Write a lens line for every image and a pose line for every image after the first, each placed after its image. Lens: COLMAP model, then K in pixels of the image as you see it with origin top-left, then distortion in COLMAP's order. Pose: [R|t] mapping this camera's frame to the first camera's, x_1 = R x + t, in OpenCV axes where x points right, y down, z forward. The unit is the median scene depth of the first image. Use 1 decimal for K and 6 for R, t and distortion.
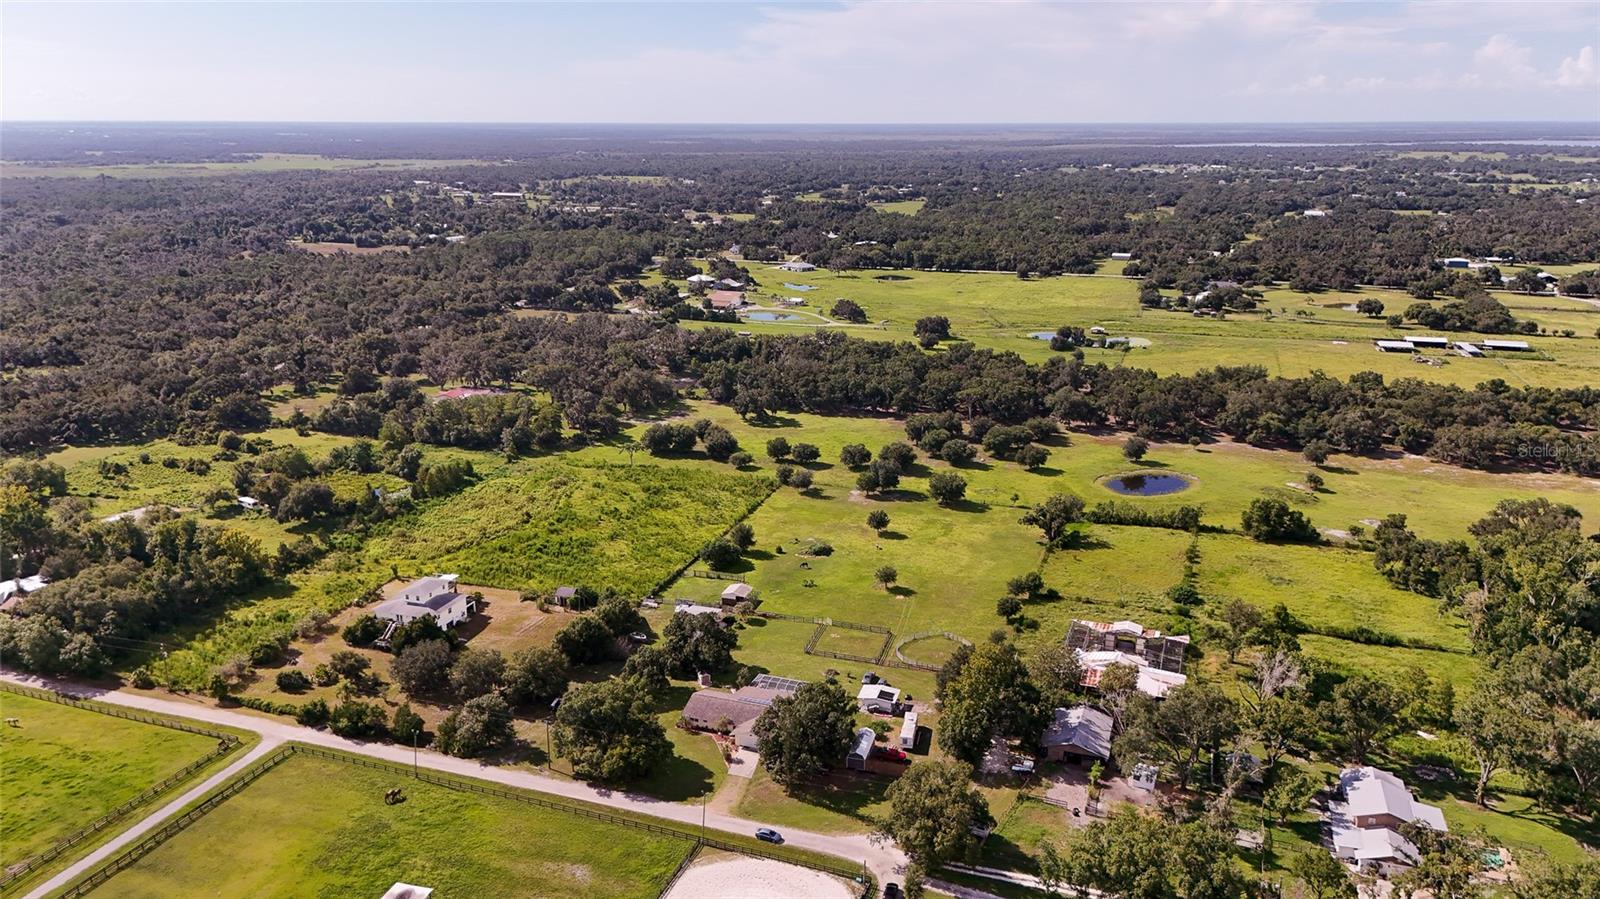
lens RADIAL K [[1188.5, 0, 800.0], [0, 1188.5, 449.5], [0, 0, 1]] dist [0.102688, -0.153334]
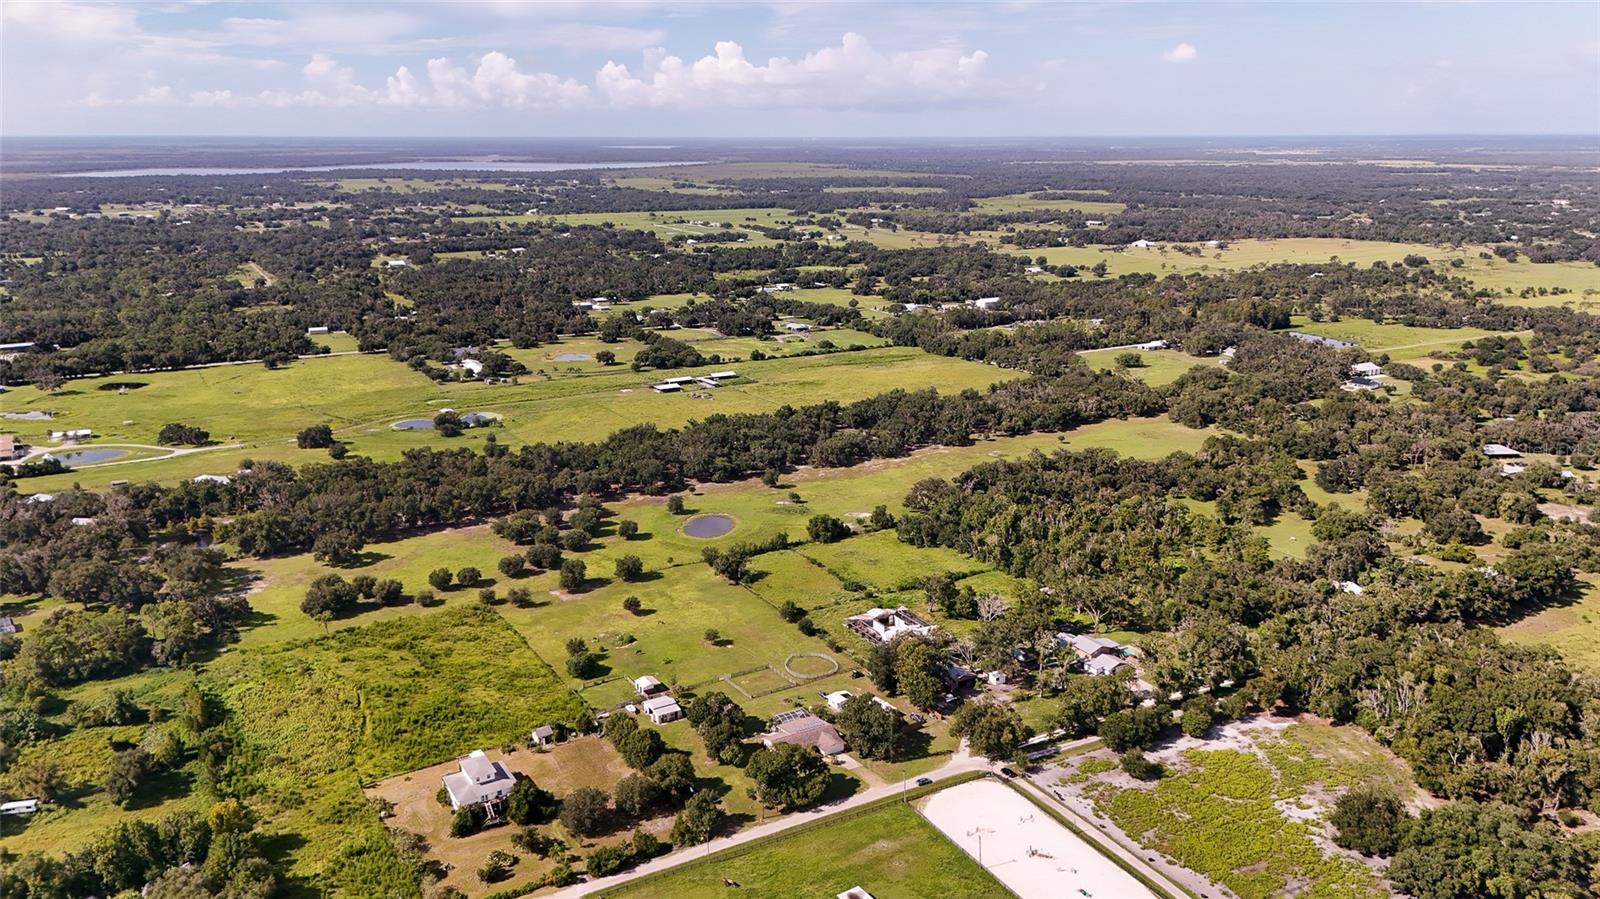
lens RADIAL K [[1188.5, 0, 800.0], [0, 1188.5, 449.5], [0, 0, 1]] dist [0.102688, -0.153334]
pose [[0.647513, -0.200904, 0.735095, -0.733630], [0.207077, 0.974713, 0.083988, -0.175217], [-0.733380, 0.097838, 0.672742, -0.021727]]
